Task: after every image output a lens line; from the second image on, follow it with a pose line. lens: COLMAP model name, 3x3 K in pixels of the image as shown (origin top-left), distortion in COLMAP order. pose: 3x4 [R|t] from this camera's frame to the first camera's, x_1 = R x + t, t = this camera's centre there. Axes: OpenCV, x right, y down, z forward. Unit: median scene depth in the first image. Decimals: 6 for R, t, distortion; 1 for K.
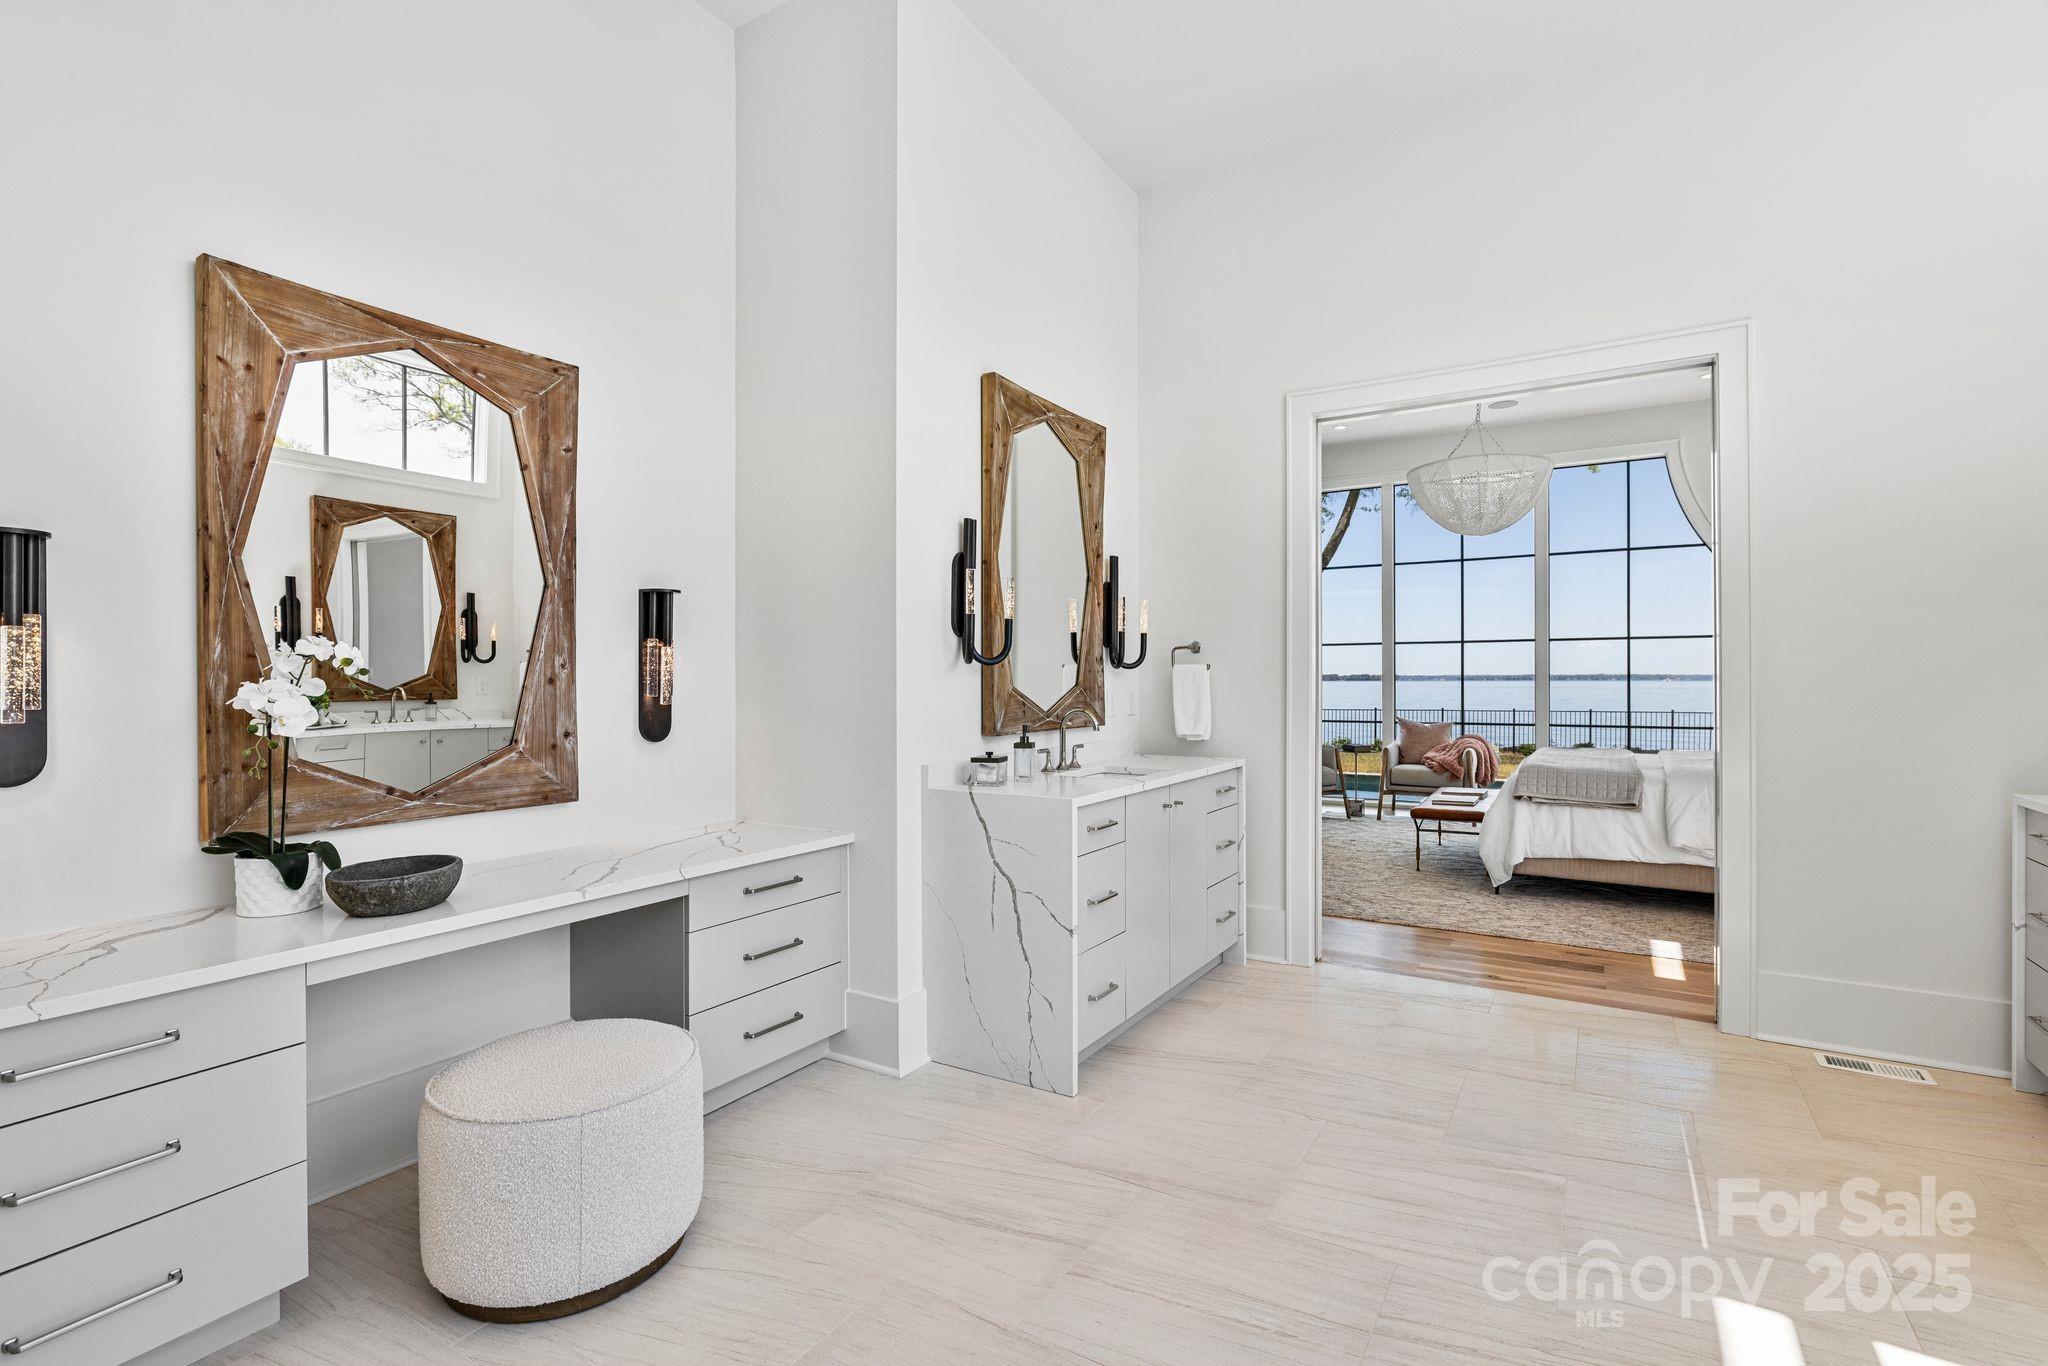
lens RADIAL K [[956.4, 0, 1026.6], [0, 956.4, 680.3], [0, 0, 1]] dist [-0.030507, -0.000370]
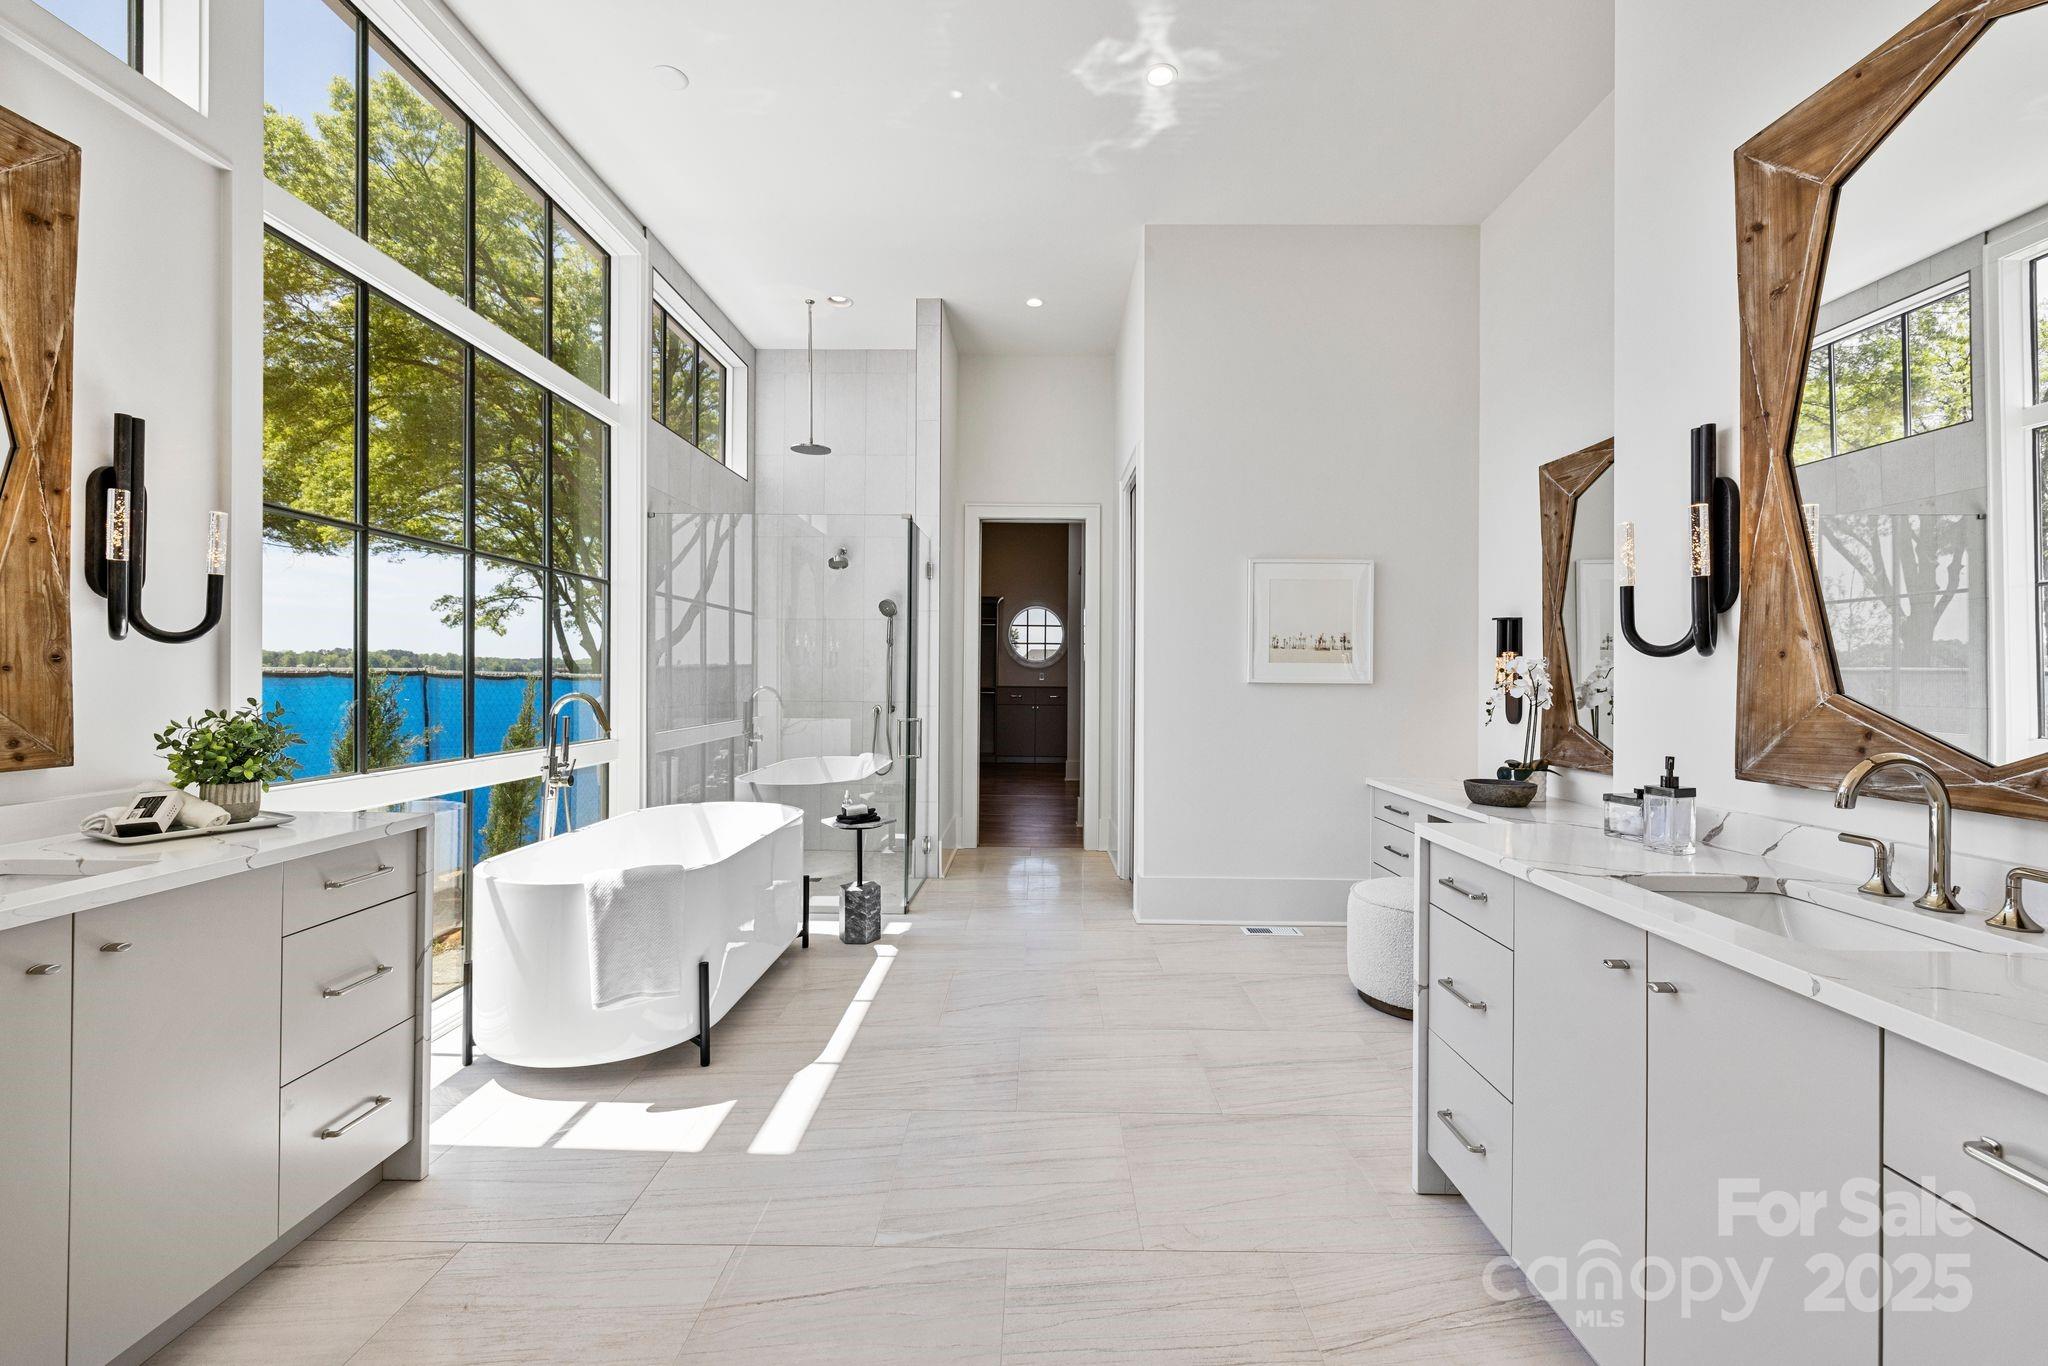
lens RADIAL K [[956.4, 0, 1025.2], [0, 956.4, 675.9], [0, 0, 1]] dist [-0.030507, -0.000370]
pose [[-0.869263, -0.002019, -0.494345, 0.916899], [-0.001703, 0.999998, -0.001089, -0.005631], [0.494346, -0.000105, -0.869265, 1.895399]]
